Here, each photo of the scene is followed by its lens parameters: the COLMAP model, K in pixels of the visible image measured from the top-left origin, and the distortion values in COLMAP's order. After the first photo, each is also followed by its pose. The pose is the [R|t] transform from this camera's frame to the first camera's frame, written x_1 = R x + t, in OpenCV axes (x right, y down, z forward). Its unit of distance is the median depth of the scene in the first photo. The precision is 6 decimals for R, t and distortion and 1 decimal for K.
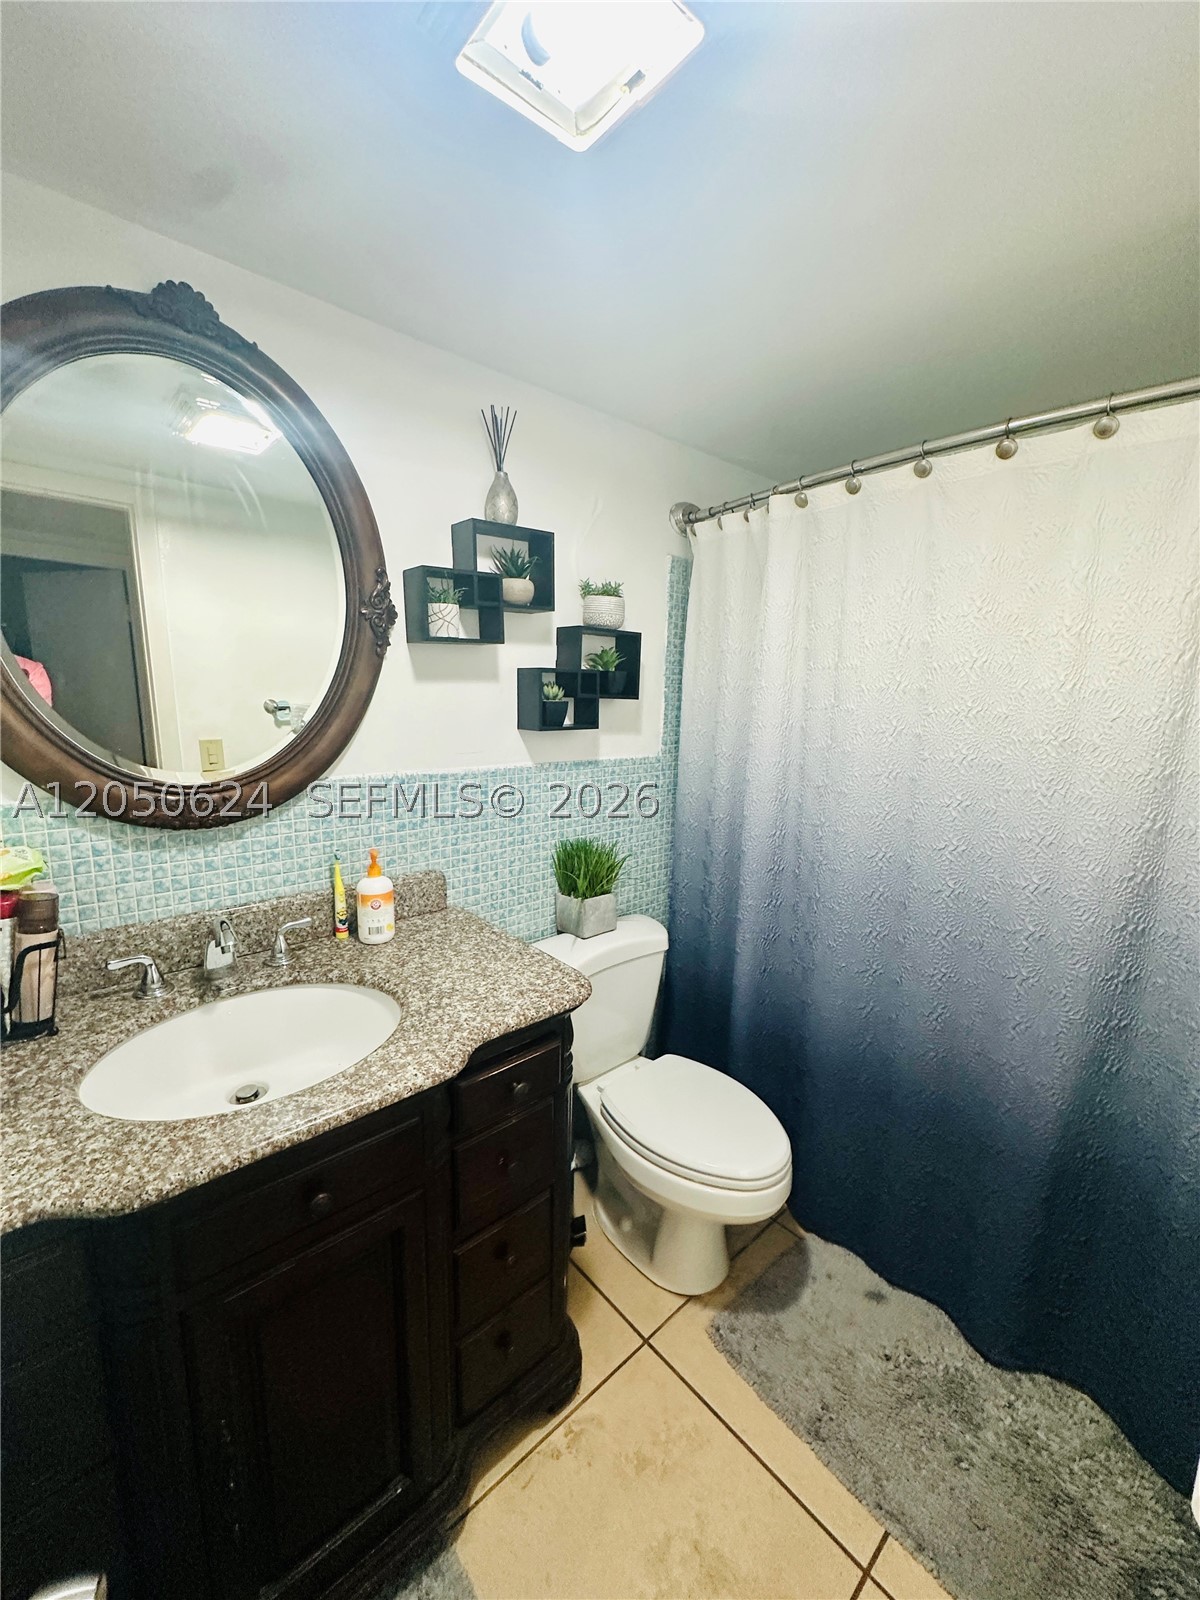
lens RADIAL K [[638.6, 0, 602.1], [0, 638.6, 804.9], [0, 0, 1]] dist [-0.001918, 0.000218]
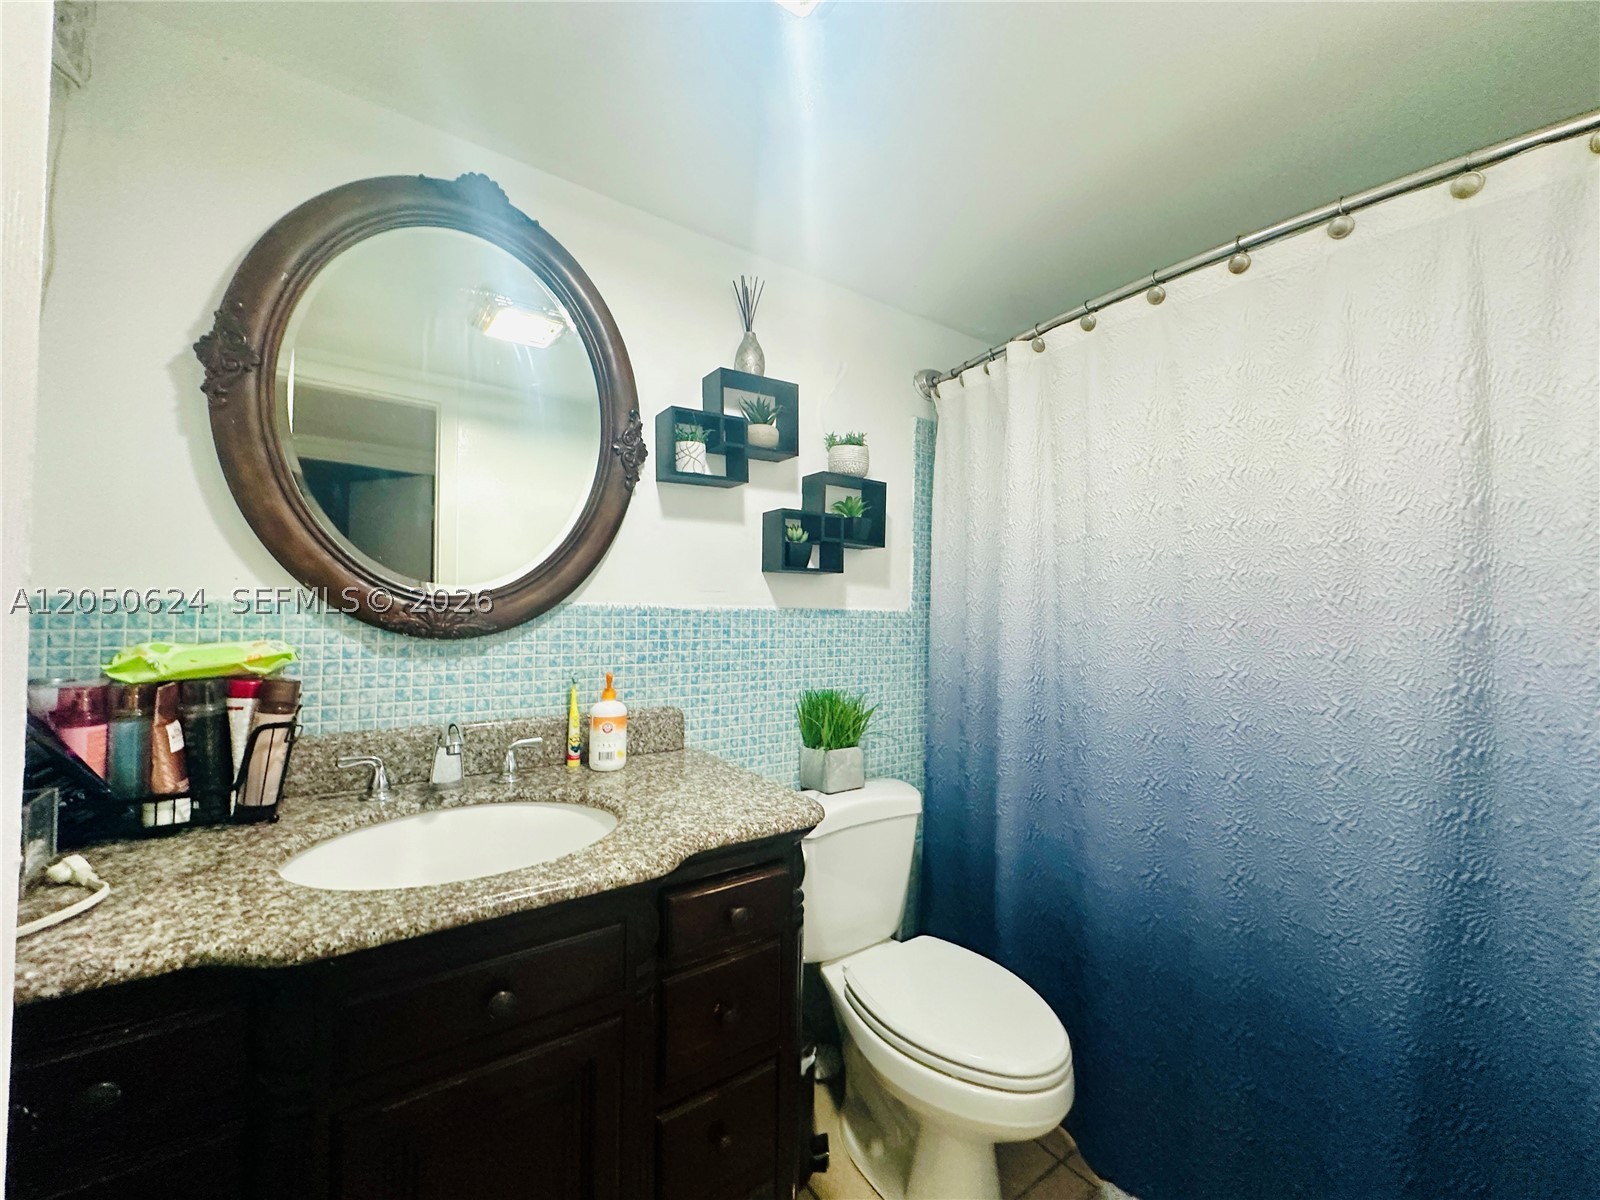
lens RADIAL K [[638.6, 0, 799.4], [0, 638.6, 597.3], [0, 0, 1]] dist [-0.001918, 0.000218]
pose [[0.993929, -0.008648, -0.109679, 0.043591], [-0.012770, 0.981100, -0.193082, 0.137916], [0.109276, 0.193310, 0.975033, 0.039463]]
